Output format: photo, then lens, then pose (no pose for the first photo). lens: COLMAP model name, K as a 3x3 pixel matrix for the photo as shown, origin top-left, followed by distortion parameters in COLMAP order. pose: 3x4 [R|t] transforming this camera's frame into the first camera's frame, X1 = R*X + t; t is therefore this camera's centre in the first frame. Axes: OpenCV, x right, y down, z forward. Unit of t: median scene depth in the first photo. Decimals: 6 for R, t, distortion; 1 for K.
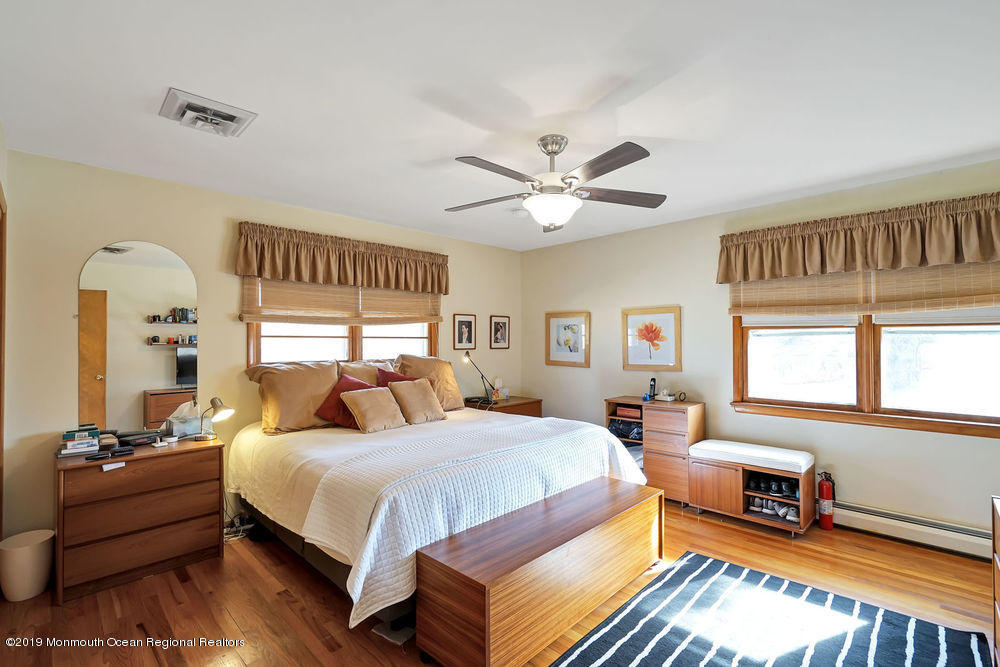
lens RADIAL K [[468.2, 0, 500.0], [0, 468.2, 333.5], [0, 0, 1]] dist [-0.001927, 0.000083]
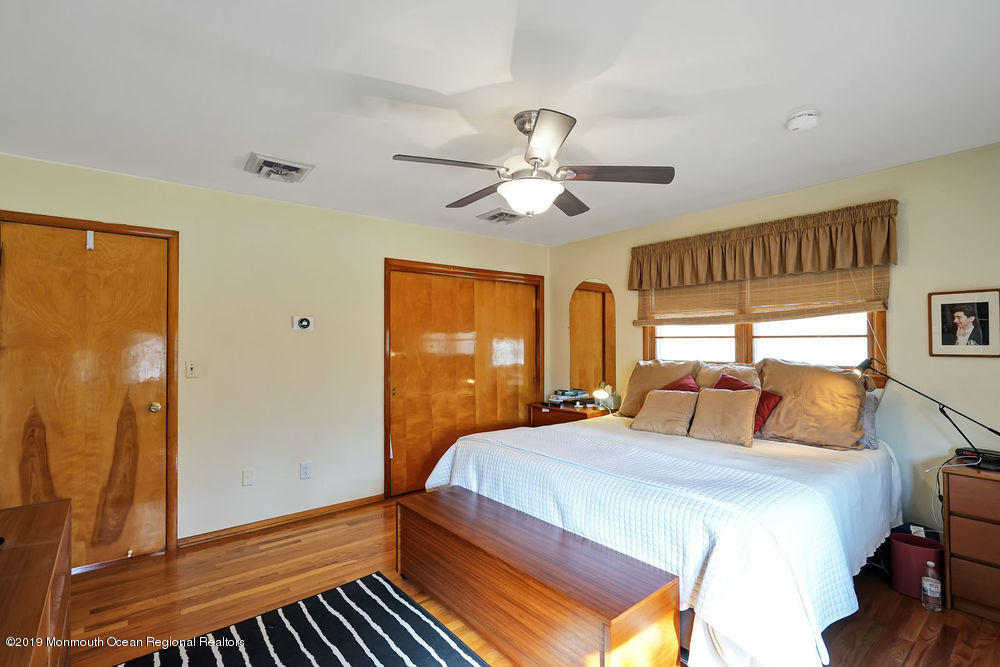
lens RADIAL K [[462.5, 0, 504.0], [0, 462.5, 341.1], [0, 0, 1]] dist [-0.001607, 0.000455]
pose [[-0.098464, 0.002732, -0.995137, 0.607020], [0.022499, 0.999747, 0.000519, 0.005146], [0.994886, -0.022338, -0.098501, 0.632030]]
